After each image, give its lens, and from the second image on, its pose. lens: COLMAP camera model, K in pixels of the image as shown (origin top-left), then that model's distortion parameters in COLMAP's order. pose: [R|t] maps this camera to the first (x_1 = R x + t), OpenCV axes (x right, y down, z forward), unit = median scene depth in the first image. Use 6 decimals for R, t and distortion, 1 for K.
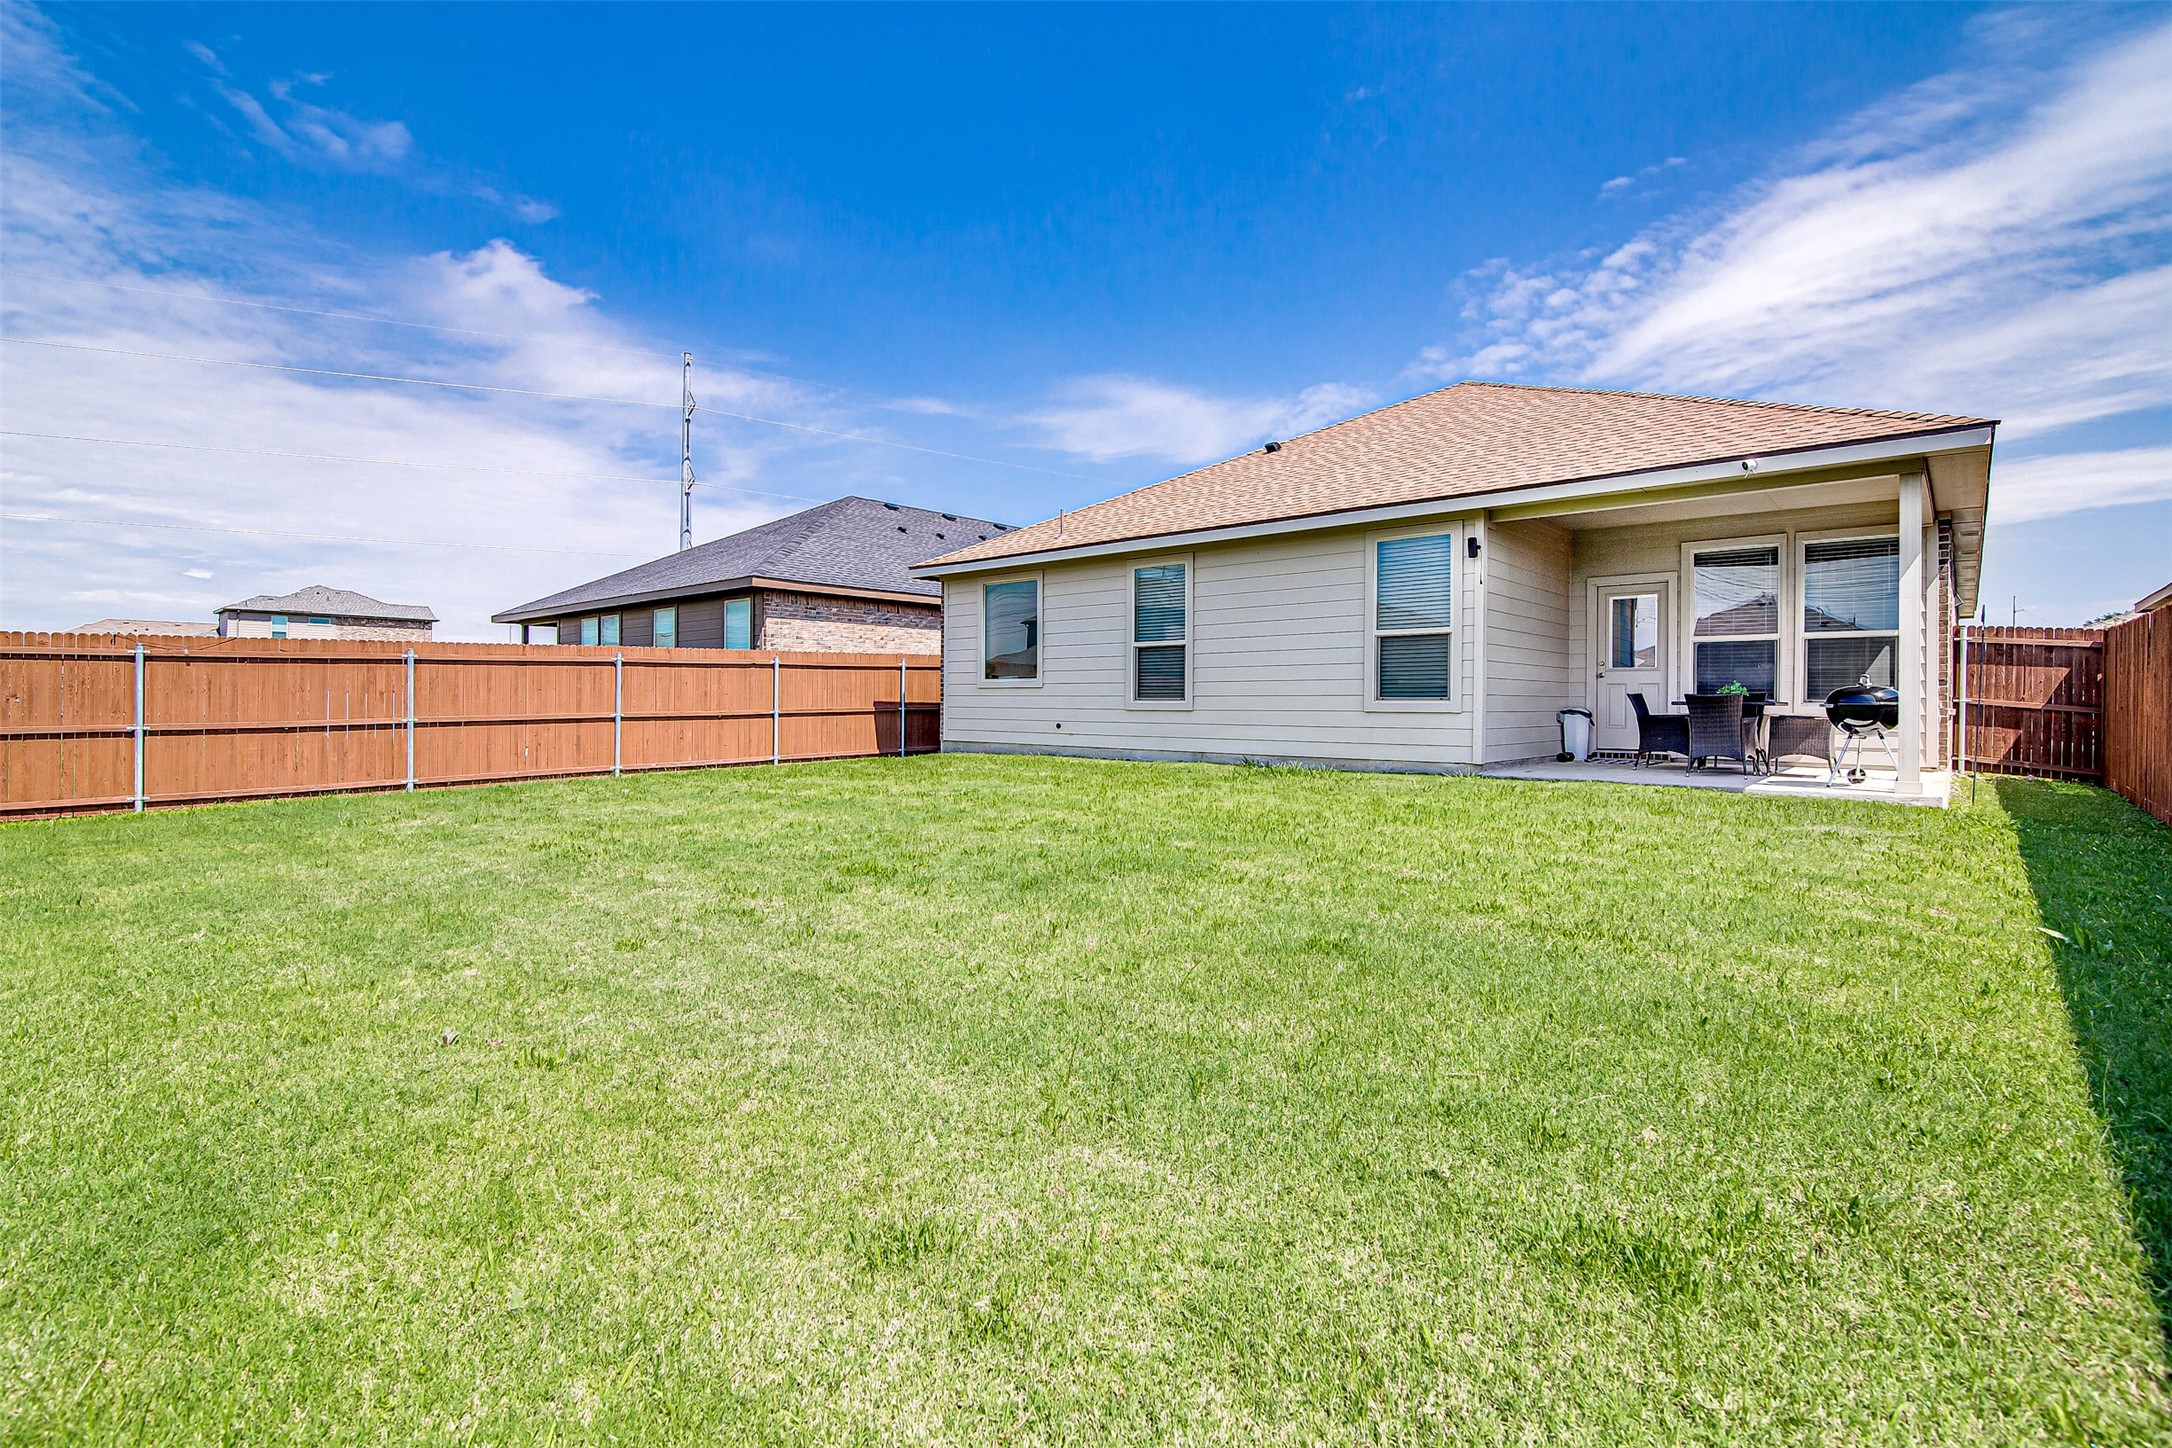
lens RADIAL K [[990.8, 0, 1086.4], [0, 990.8, 707.4], [0, 0, 1]] dist [0.002411, 0.000213]
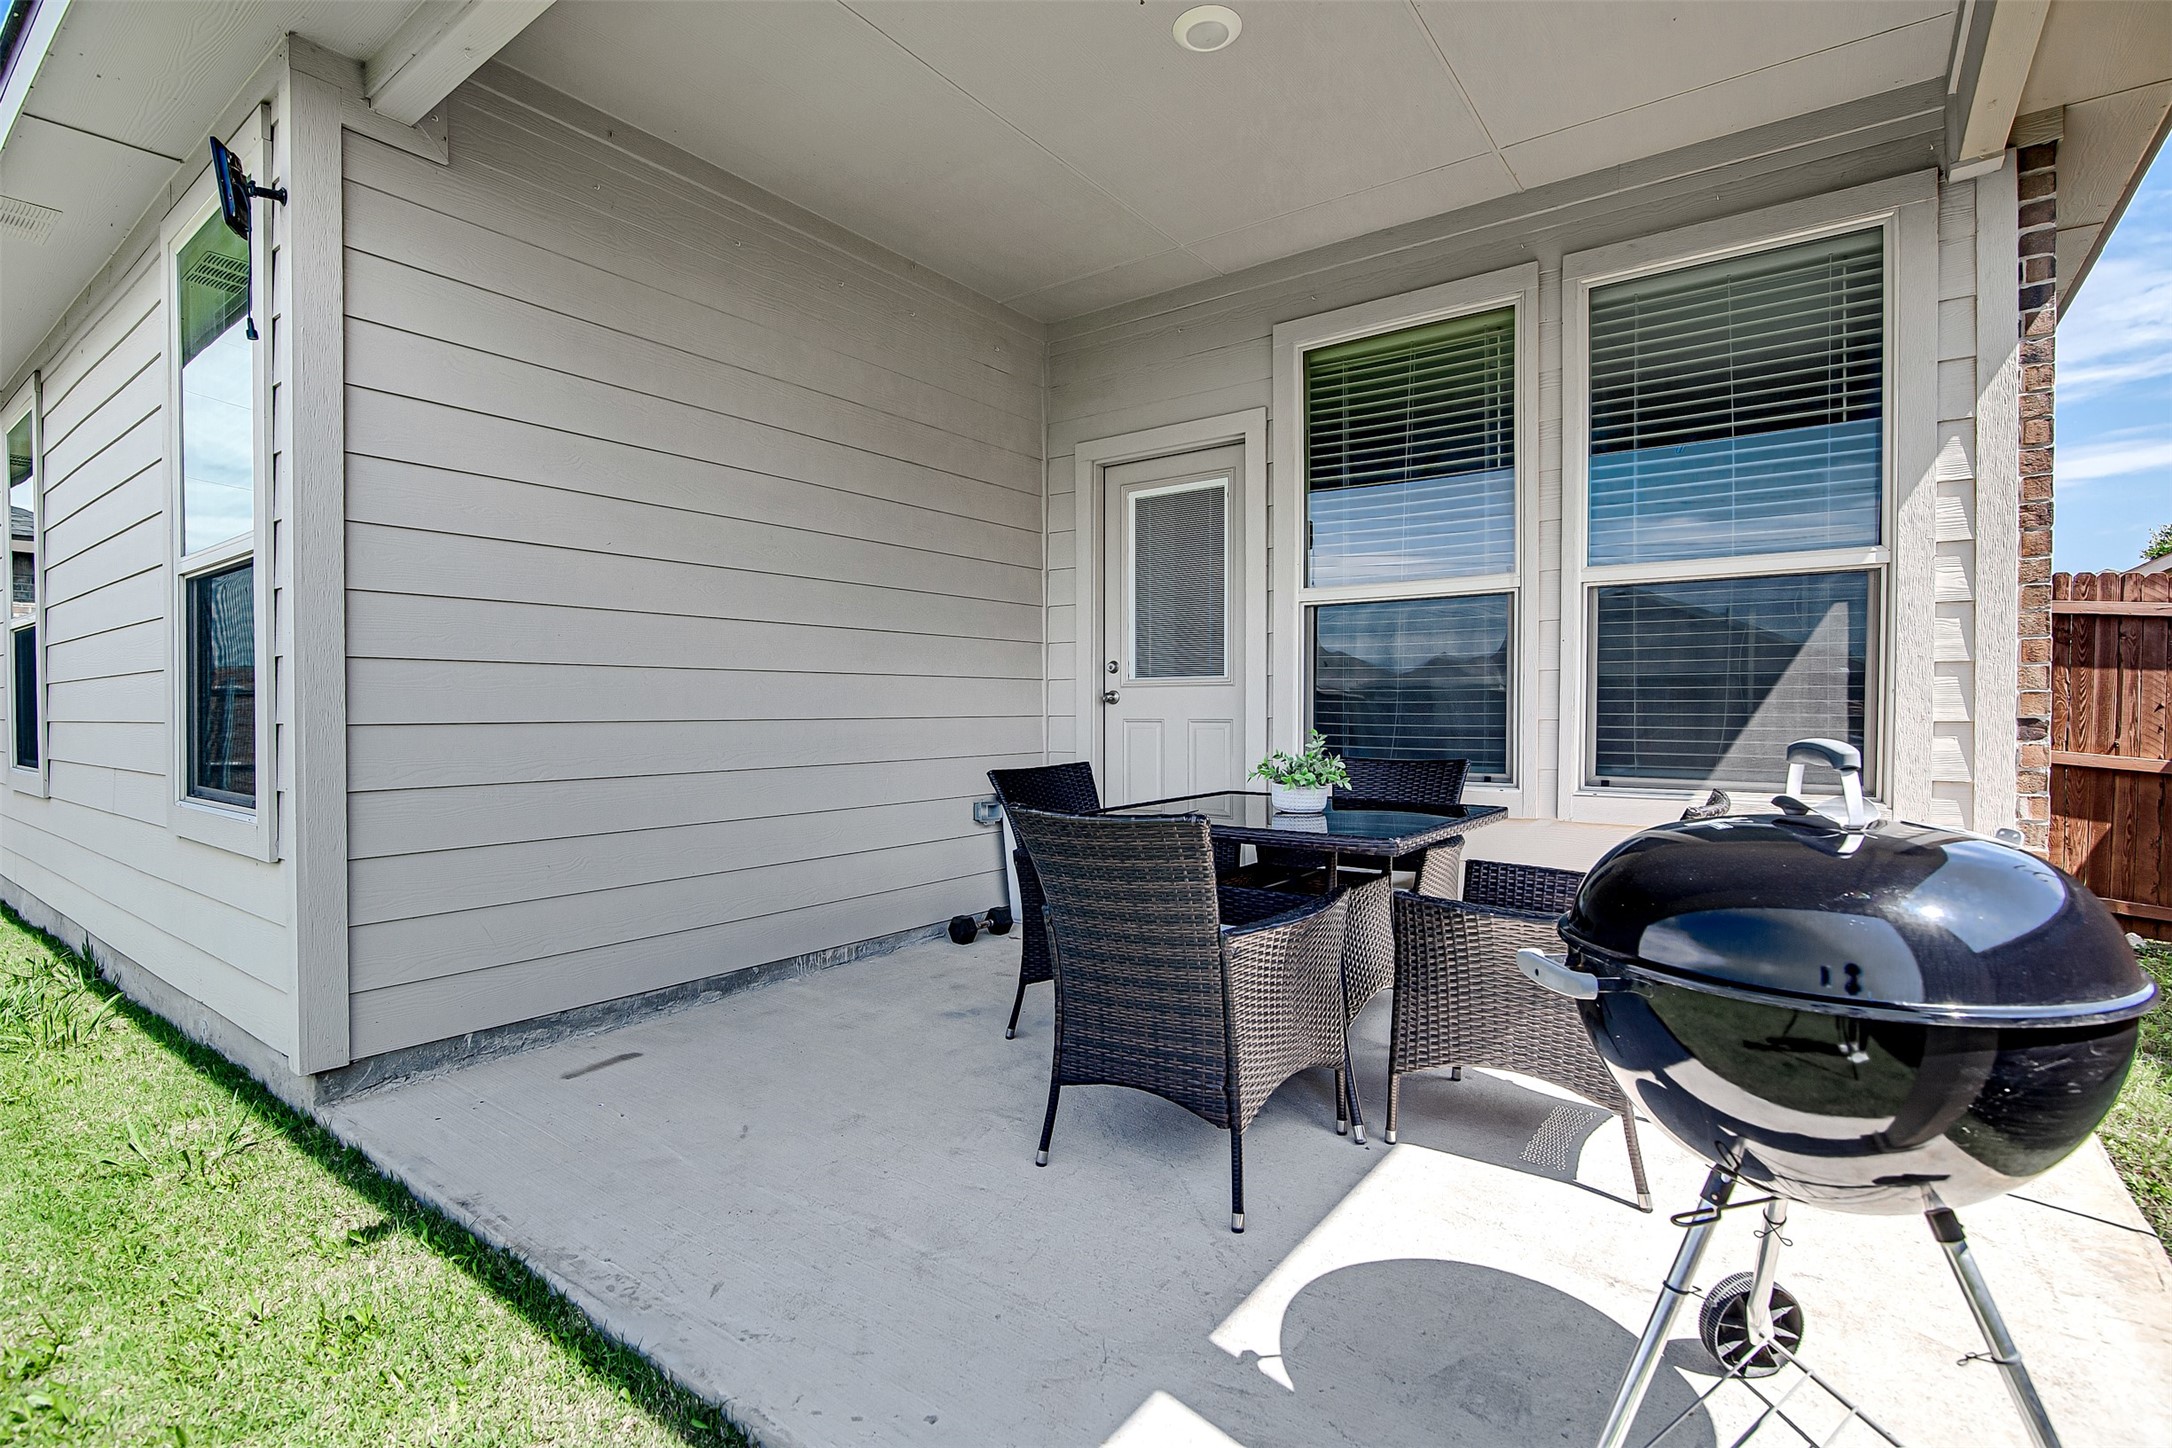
lens RADIAL K [[990.8, 0, 1086.4], [0, 990.8, 707.4], [0, 0, 1]] dist [0.002411, 0.000213]
pose [[0.996547, -0.002694, 0.082989, 0.226152], [0.002493, 0.999994, 0.002521, -0.012782], [-0.082995, -0.002305, 0.996547, 0.292948]]
